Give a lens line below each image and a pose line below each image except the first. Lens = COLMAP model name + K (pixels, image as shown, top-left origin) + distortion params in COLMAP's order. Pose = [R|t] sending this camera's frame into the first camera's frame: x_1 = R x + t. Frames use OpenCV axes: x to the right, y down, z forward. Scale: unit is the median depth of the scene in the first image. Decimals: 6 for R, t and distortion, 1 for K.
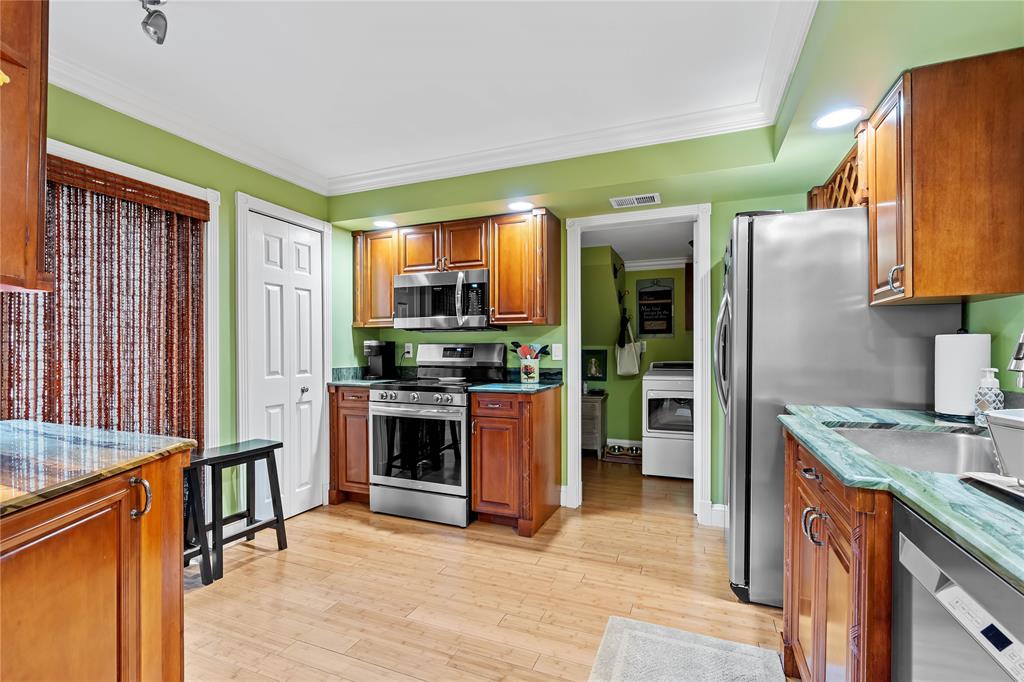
lens RADIAL K [[457.1, 0, 512.0], [0, 457.1, 341.0], [0, 0, 1]] dist [-0.001161, 0.000429]
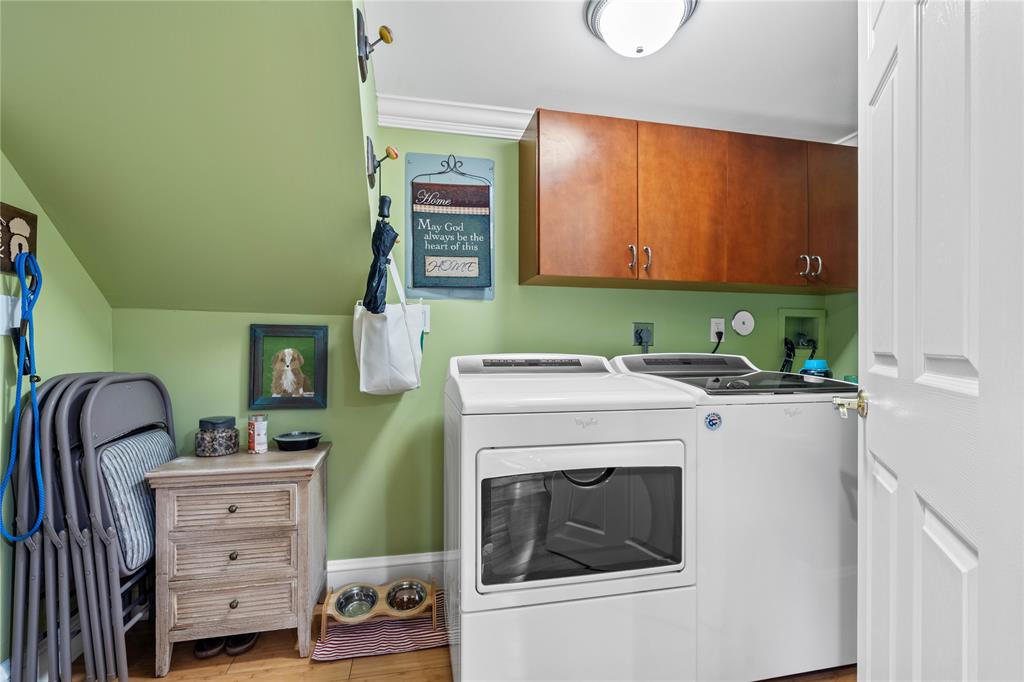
lens RADIAL K [[457.1, 0, 512.0], [0, 457.1, 341.0], [0, 0, 1]] dist [-0.001161, 0.000429]
pose [[0.824431, -0.000078, 0.565963, 0.124551], [-0.004800, 0.999963, 0.007130, 0.029022], [-0.565943, -0.008595, 0.824400, 0.627846]]
